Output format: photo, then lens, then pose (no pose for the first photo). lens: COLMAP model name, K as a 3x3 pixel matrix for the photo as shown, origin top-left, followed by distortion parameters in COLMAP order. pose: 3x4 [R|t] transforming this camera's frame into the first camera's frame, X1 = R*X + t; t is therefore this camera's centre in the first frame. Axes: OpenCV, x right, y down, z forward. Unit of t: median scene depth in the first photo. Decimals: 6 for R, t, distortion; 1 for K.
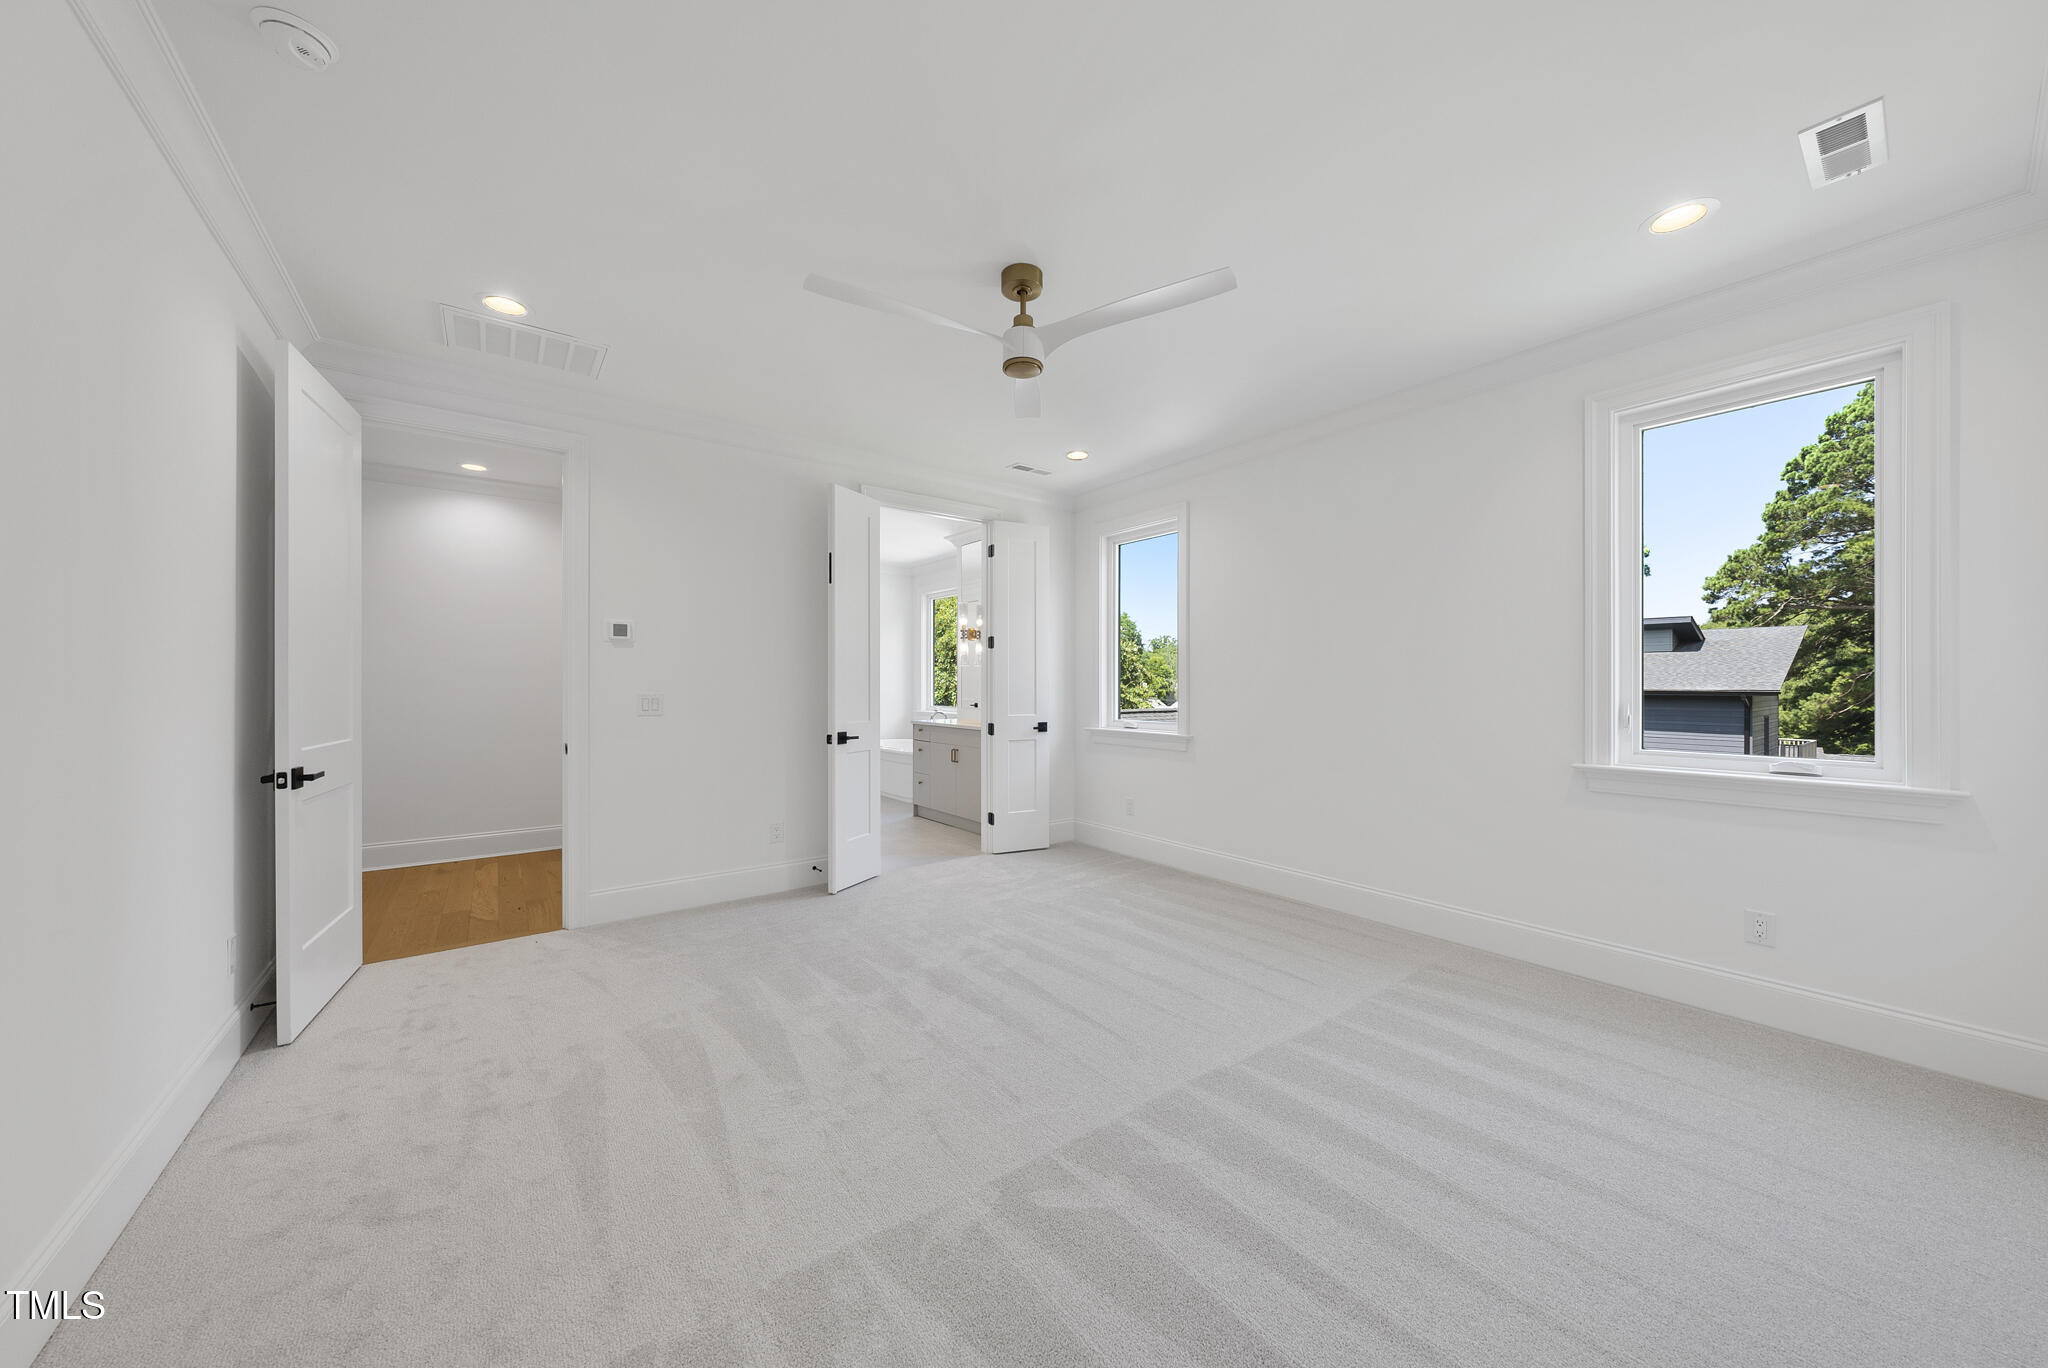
lens RADIAL K [[703.0, 0, 1027.1], [0, 703.0, 682.0], [0, 0, 1]] dist [-0.000951, 0.000079]
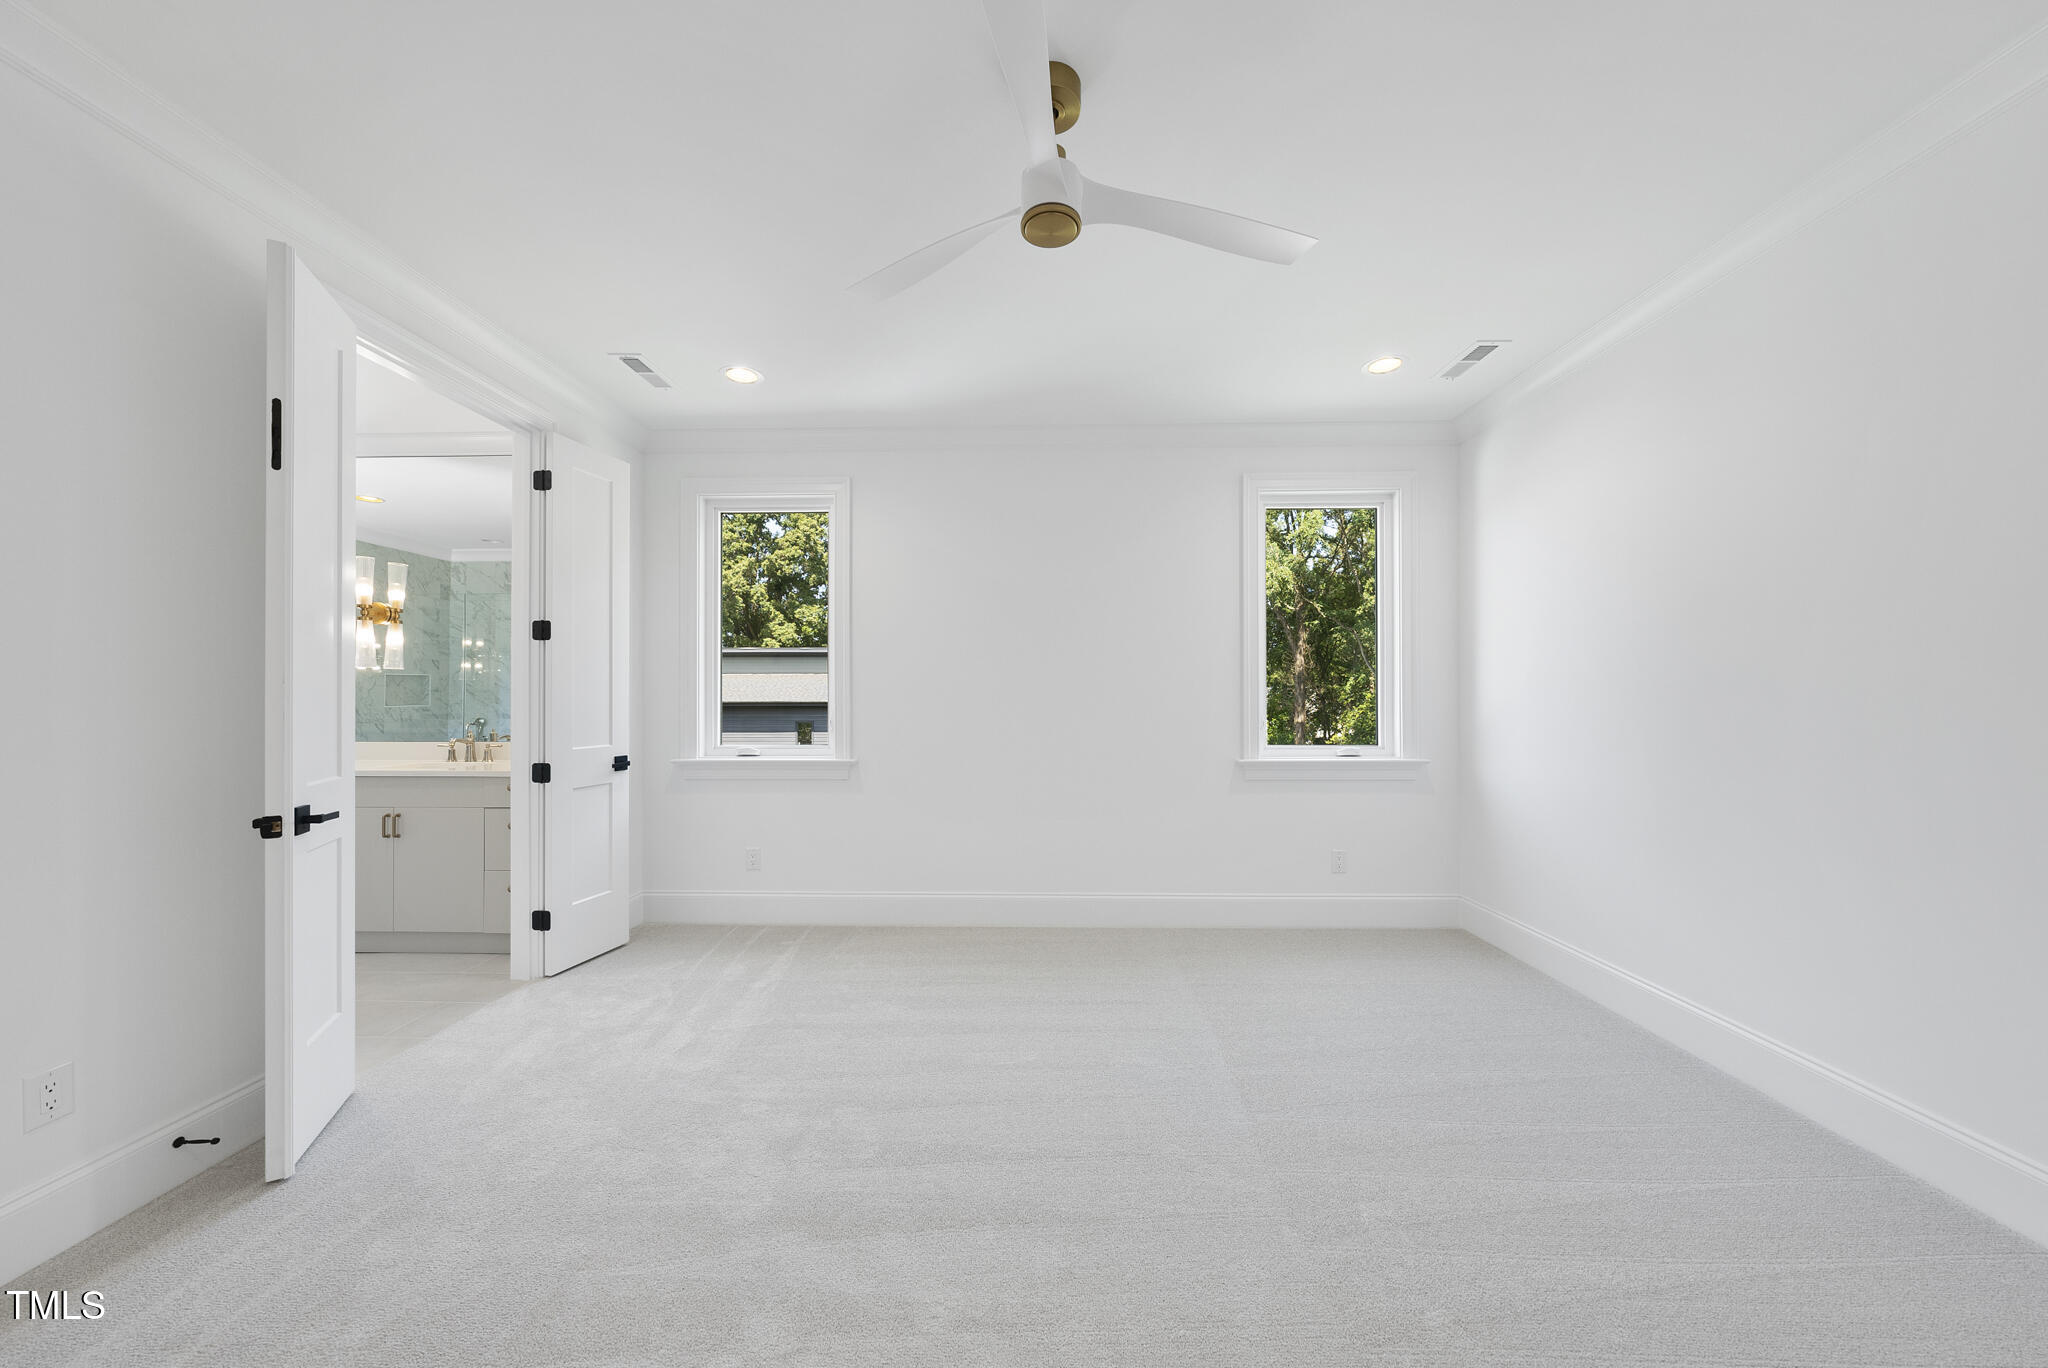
lens RADIAL K [[703.0, 0, 1024.1], [0, 703.0, 692.4], [0, 0, 1]] dist [-0.000951, 0.000079]
pose [[0.625136, 0.004196, 0.780504, -0.267472], [0.000050, 0.999985, -0.005416, 0.000824], [-0.780515, 0.003424, 0.625127, 0.297509]]
